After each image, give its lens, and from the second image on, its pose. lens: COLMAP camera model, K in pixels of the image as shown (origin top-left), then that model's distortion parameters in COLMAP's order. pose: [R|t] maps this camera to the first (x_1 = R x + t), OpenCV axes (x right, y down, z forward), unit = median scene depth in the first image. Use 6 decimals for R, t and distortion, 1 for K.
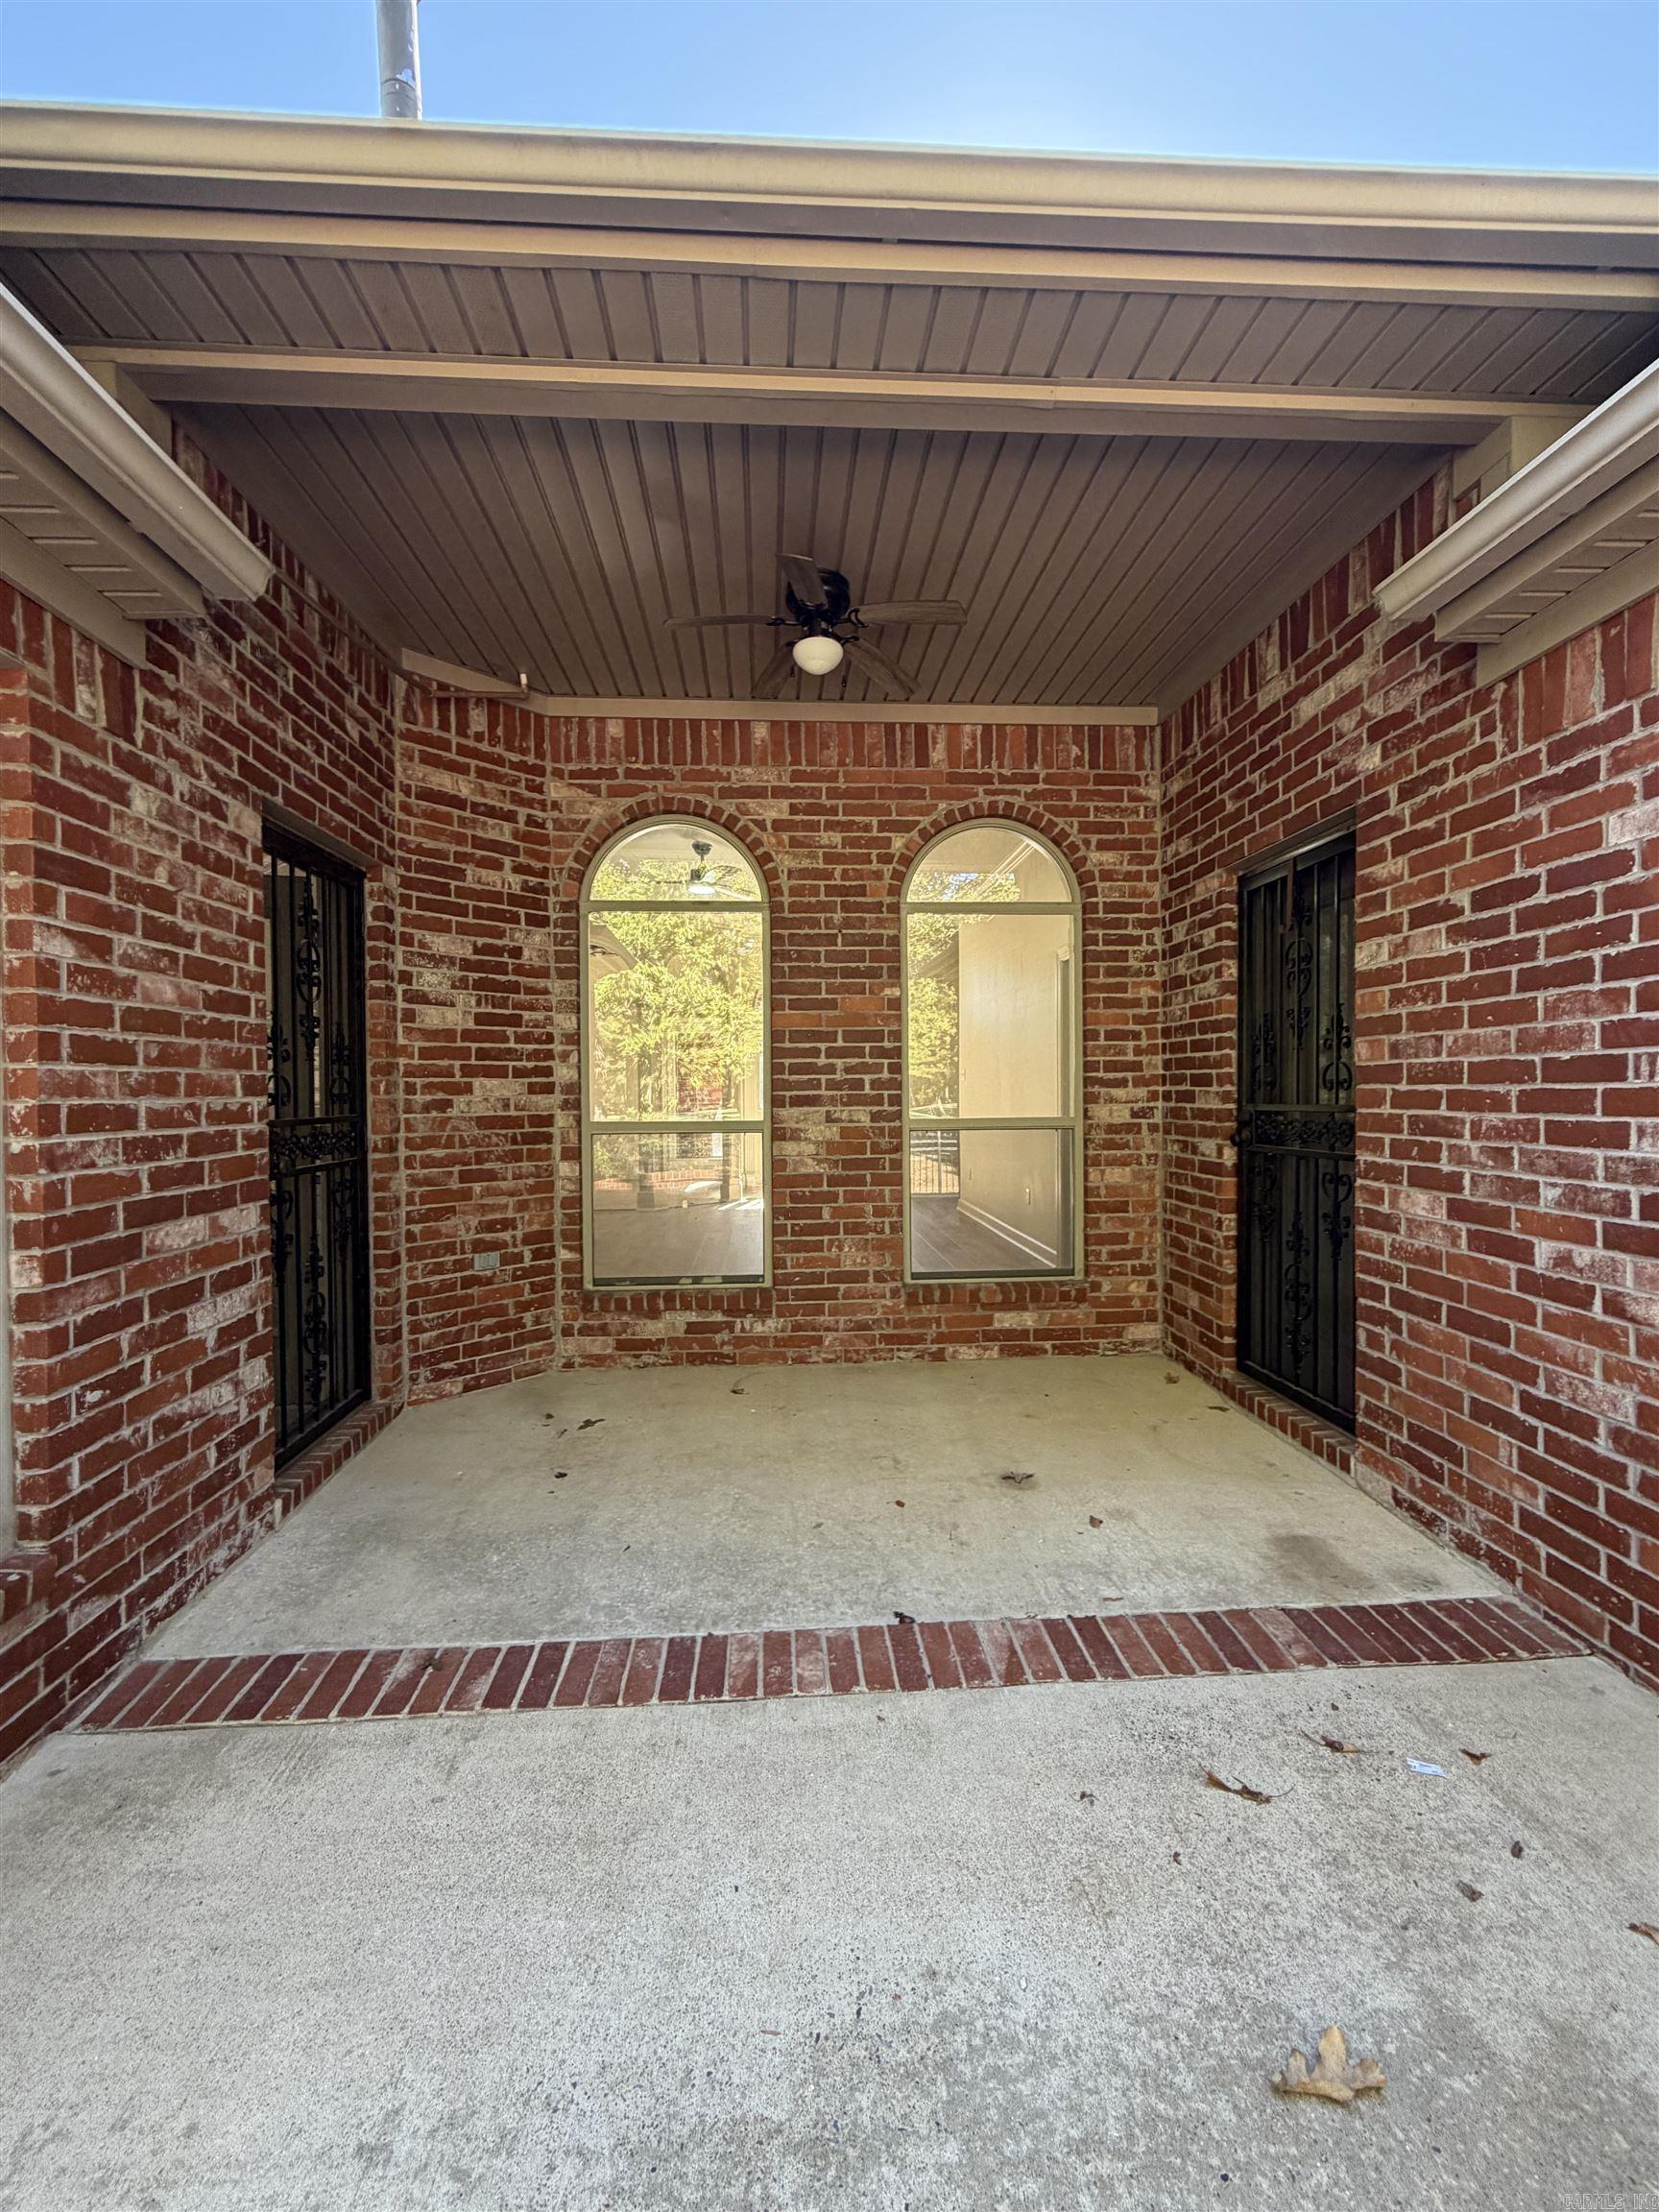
lens RADIAL K [[972.4, 0, 829.5], [0, 972.4, 1106.0], [0, 0, 1]] dist [0.002423, 0.000236]
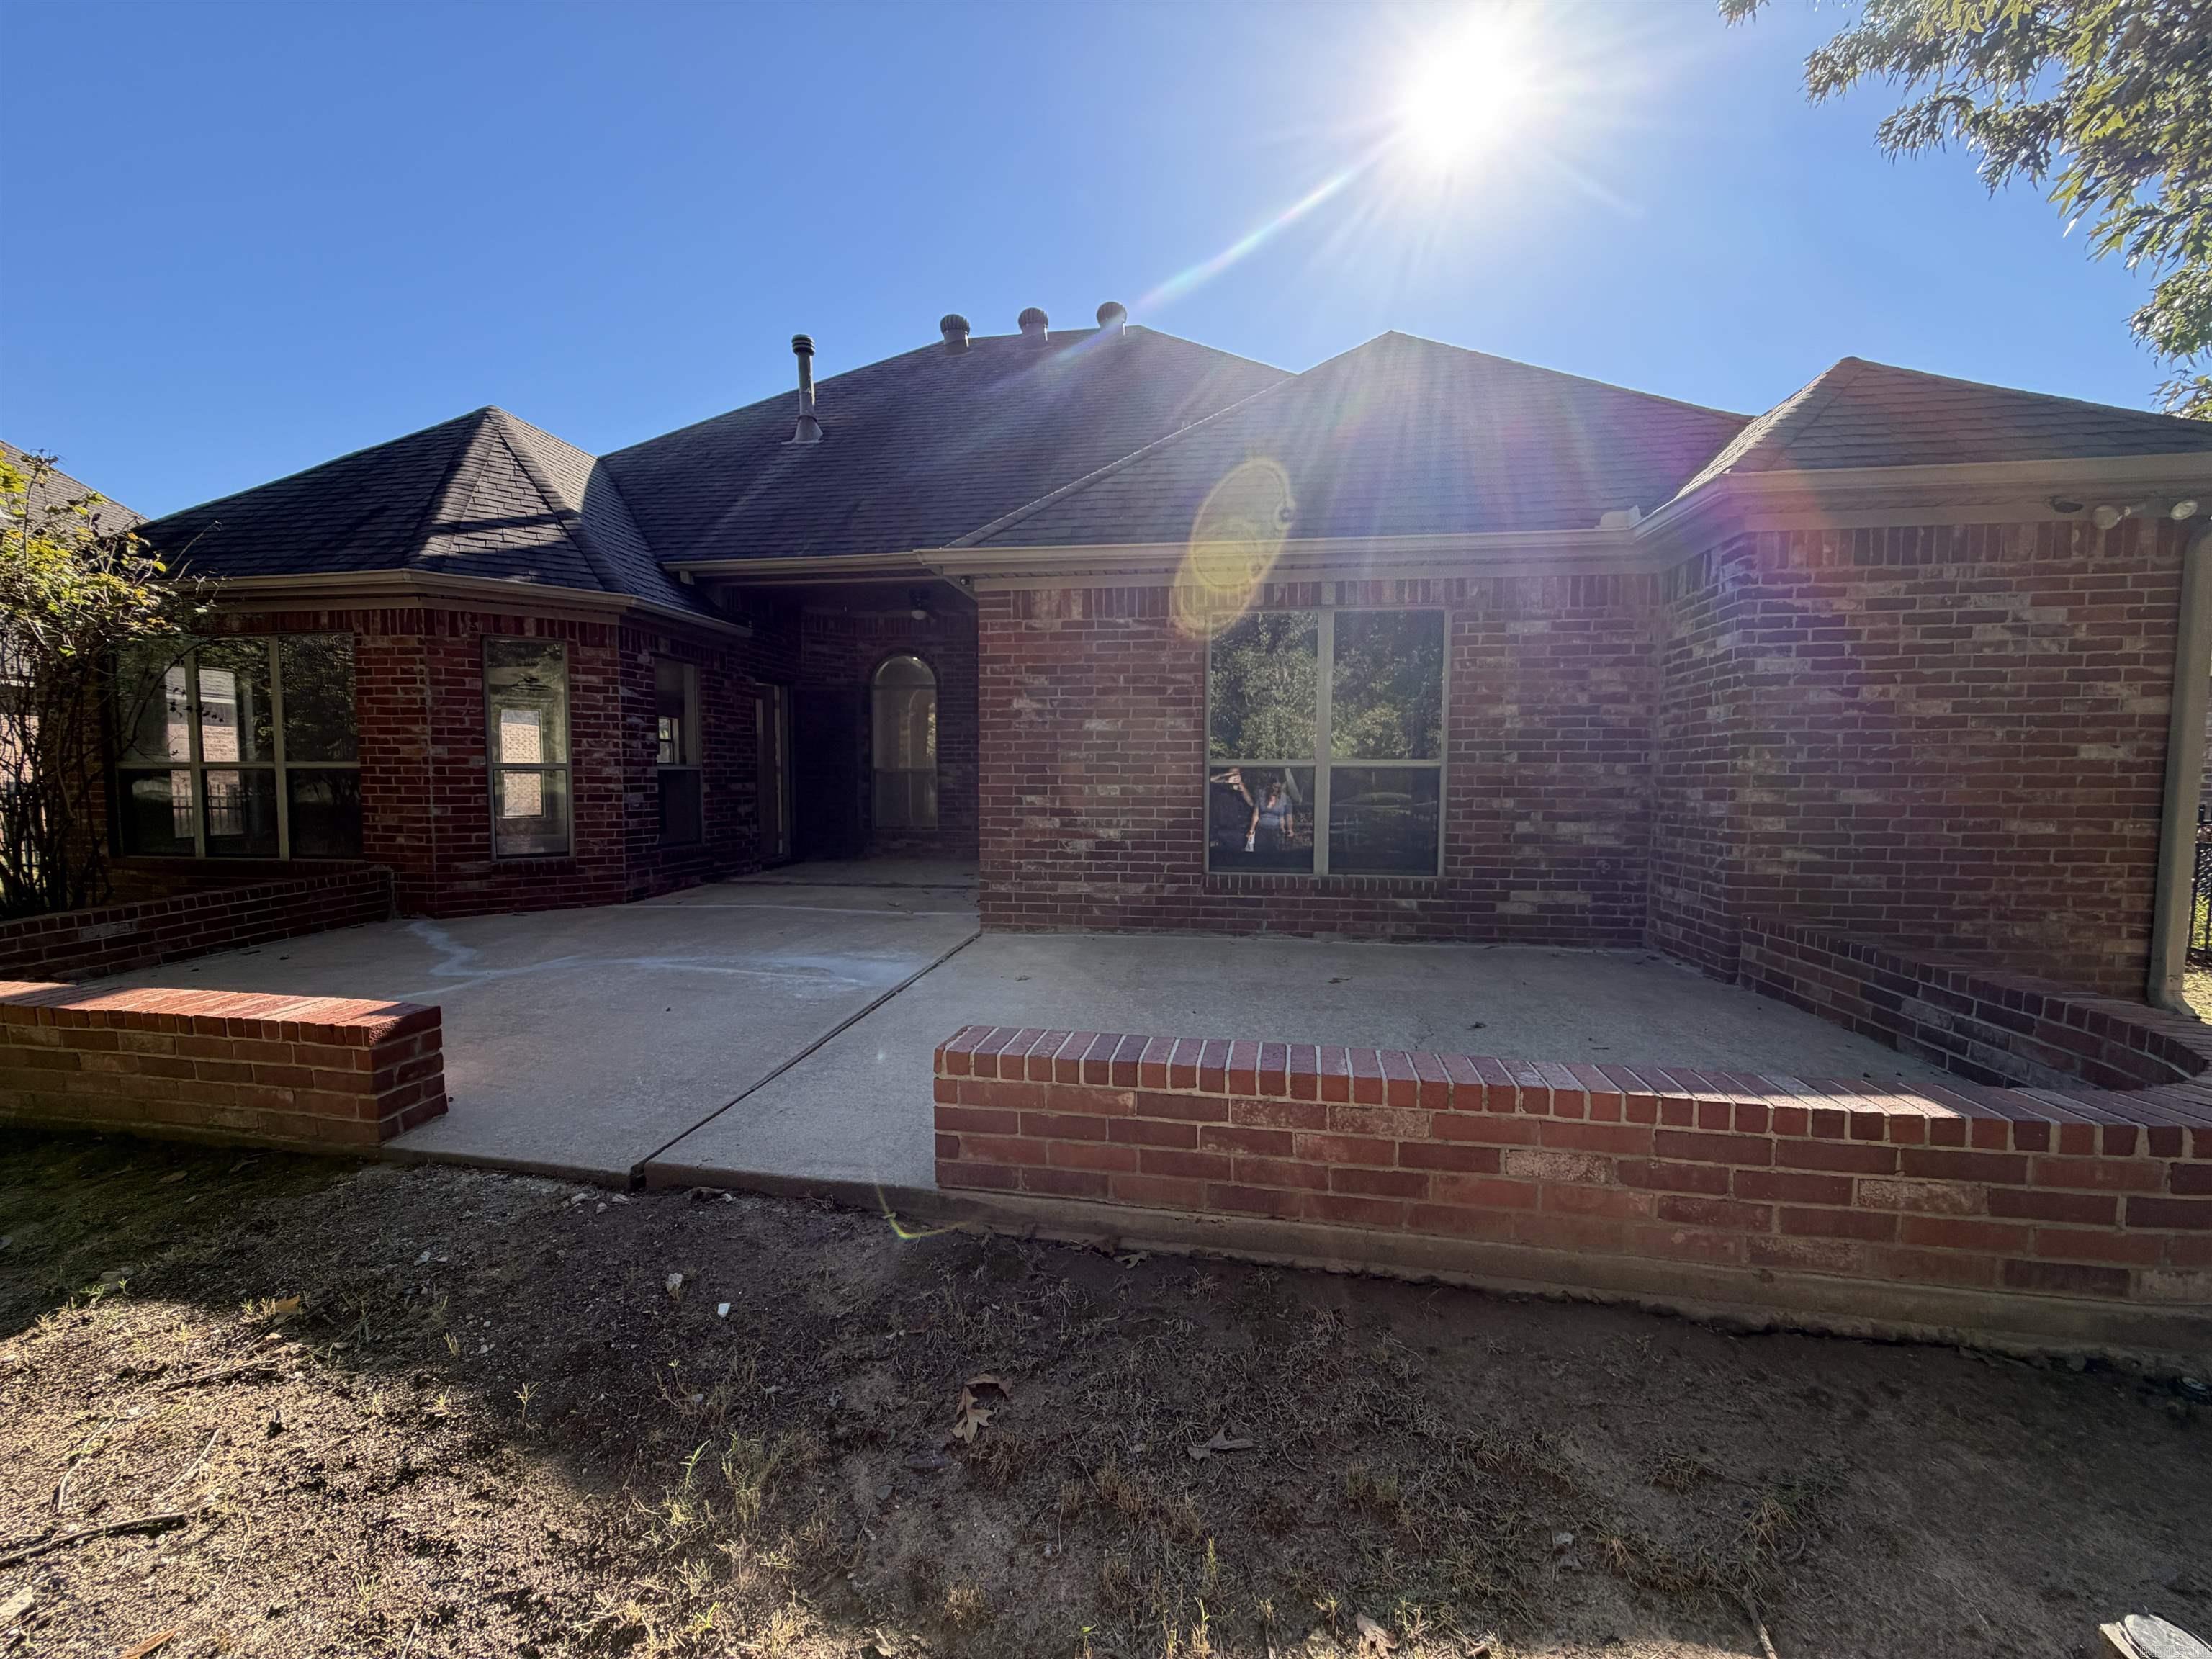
lens RADIAL K [[875.9, 0, 1106.0], [0, 875.9, 829.5], [0, 0, 1]] dist [0.003159, 0.000287]
pose [[0.979470, 0.020618, -0.200532, 0.891814], [-0.011782, 0.998911, 0.045154, 0.070089], [0.201244, -0.041864, 0.978646, -1.282723]]
